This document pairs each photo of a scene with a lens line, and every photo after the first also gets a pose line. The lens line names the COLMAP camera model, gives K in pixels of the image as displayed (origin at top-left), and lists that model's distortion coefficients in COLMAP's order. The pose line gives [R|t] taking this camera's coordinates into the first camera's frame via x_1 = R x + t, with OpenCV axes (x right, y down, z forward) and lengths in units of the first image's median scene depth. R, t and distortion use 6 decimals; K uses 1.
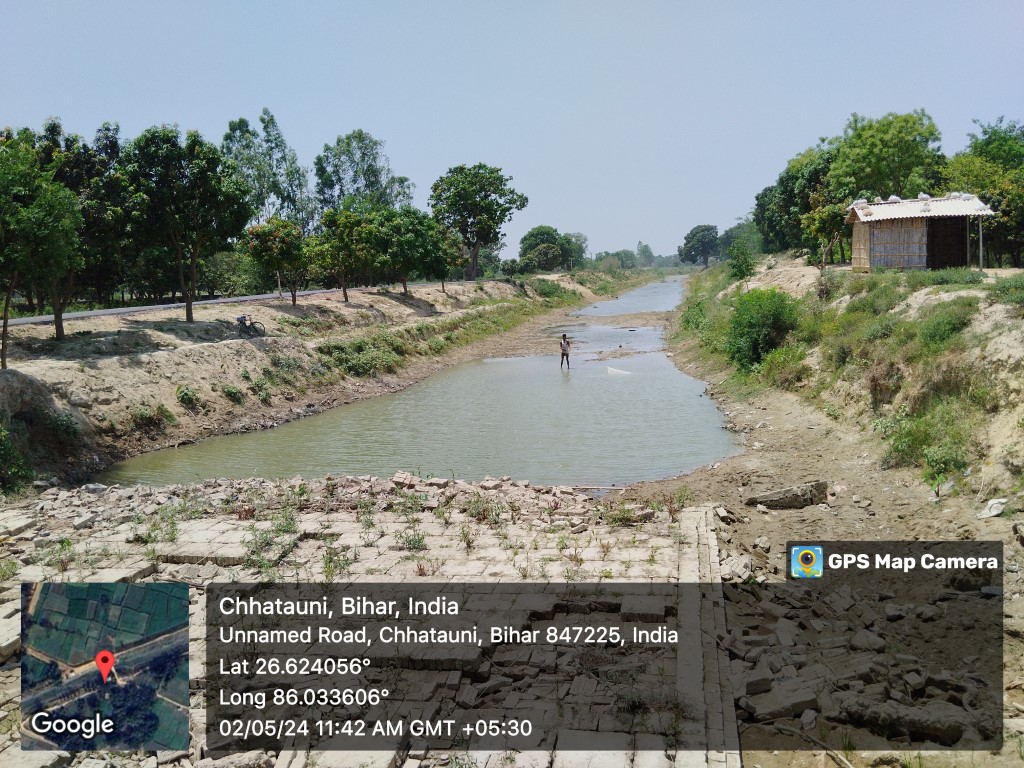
lens RADIAL K [[858.0, 0, 509.3], [0, 858.0, 381.8], [0, 0, 1]] dist [0.060693, -0.132187]
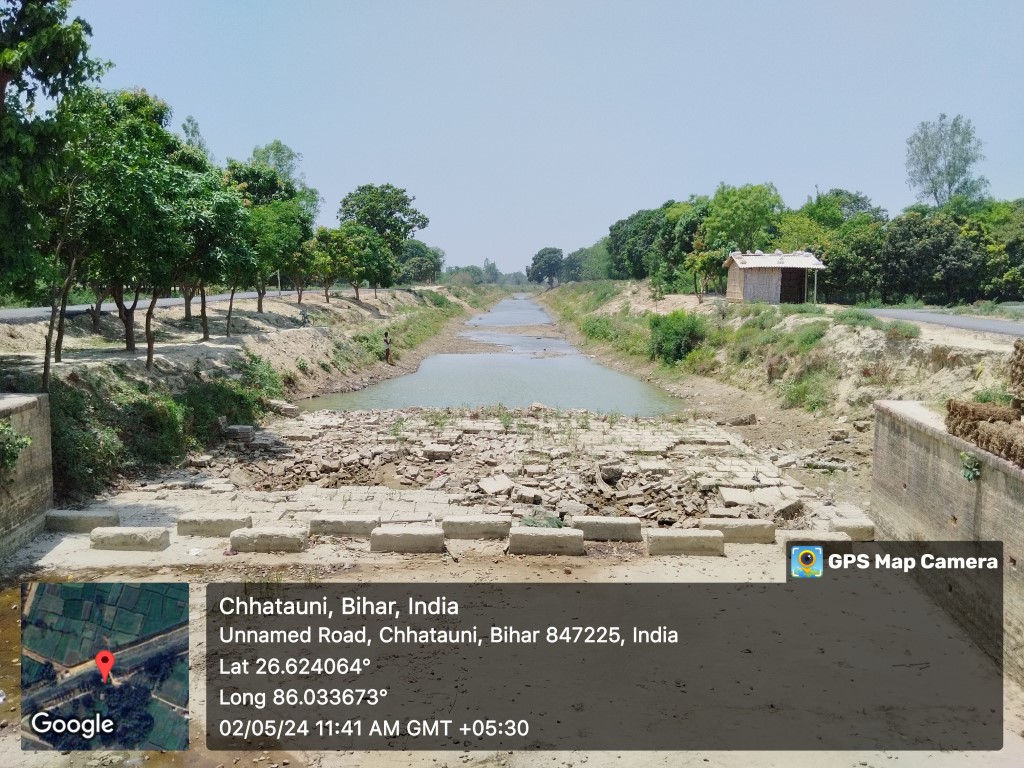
lens RADIAL K [[858.0, 0, 508.2], [0, 858.0, 386.0], [0, 0, 1]] dist [0.060693, -0.132187]
pose [[0.980796, 0.035346, 0.191805, -0.250380], [-0.033547, 0.999357, -0.012620, 0.045760], [-0.192128, 0.005943, 0.981352, -0.353302]]
